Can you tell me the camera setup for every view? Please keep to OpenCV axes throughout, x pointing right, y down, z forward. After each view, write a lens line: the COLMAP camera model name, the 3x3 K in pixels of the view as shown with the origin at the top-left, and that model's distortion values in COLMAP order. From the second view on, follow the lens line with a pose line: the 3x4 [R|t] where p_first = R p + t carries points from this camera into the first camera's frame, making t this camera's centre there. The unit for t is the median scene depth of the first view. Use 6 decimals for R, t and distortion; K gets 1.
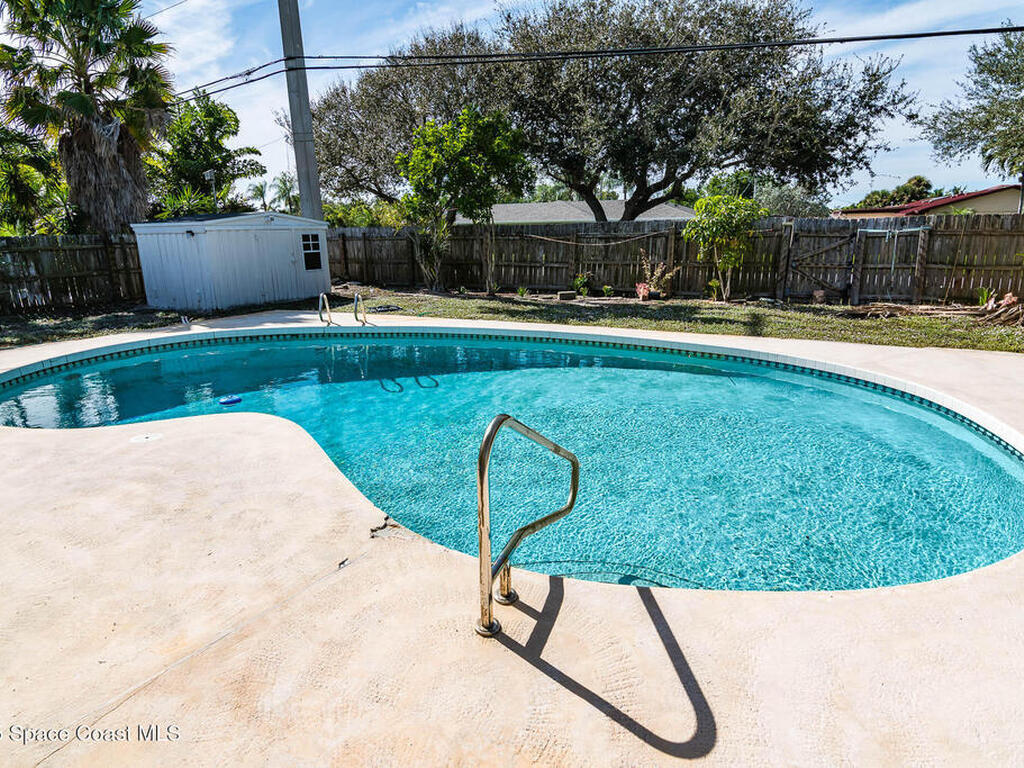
lens RADIAL K [[549.9, 0, 514.0], [0, 549.9, 387.4], [0, 0, 1]] dist [-0.009790, -0.000321]
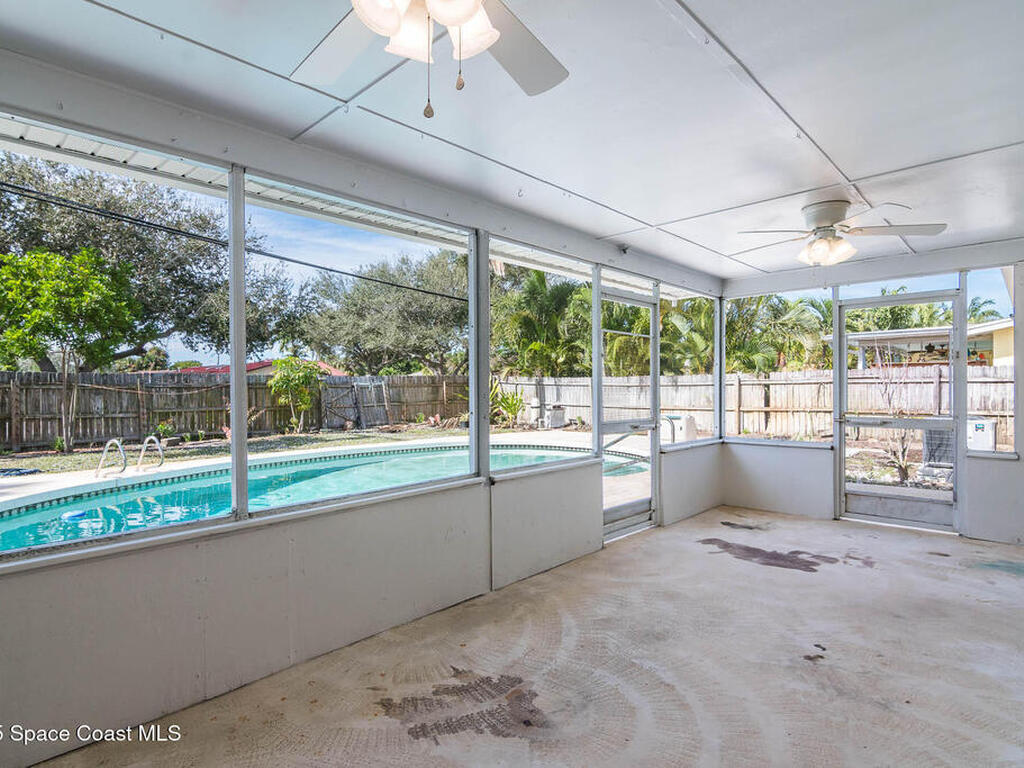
lens RADIAL K [[549.9, 0, 511.0], [0, 549.9, 378.7], [0, 0, 1]] dist [-0.009790, -0.000321]
pose [[0.336883, 0.024197, 0.941236, -0.623722], [0.251591, 0.961007, -0.114754, -0.004659], [-0.907310, 0.275465, 0.317659, 0.070841]]
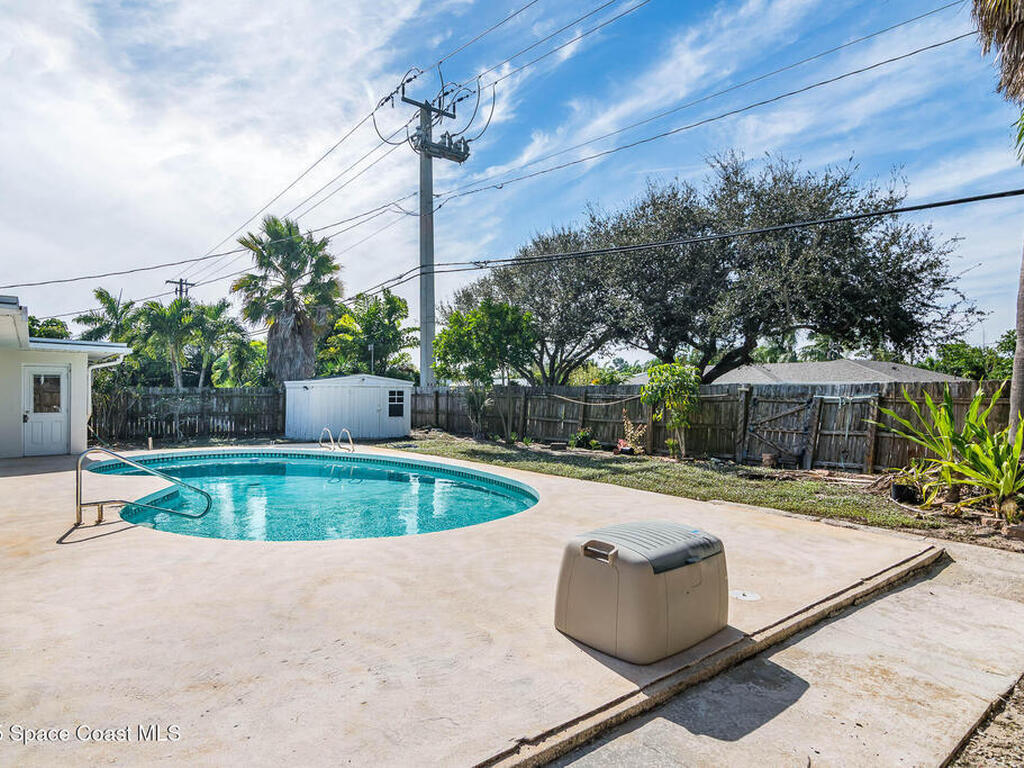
lens RADIAL K [[601.7, 0, 513.7], [0, 601.7, 386.0], [0, 0, 1]] dist [-0.001589, -0.000502]
pose [[0.905659, 0.016054, -0.423702, 0.521665], [-0.135028, 0.958178, -0.252315, 0.039126], [0.401931, 0.285723, 0.869950, -0.155562]]
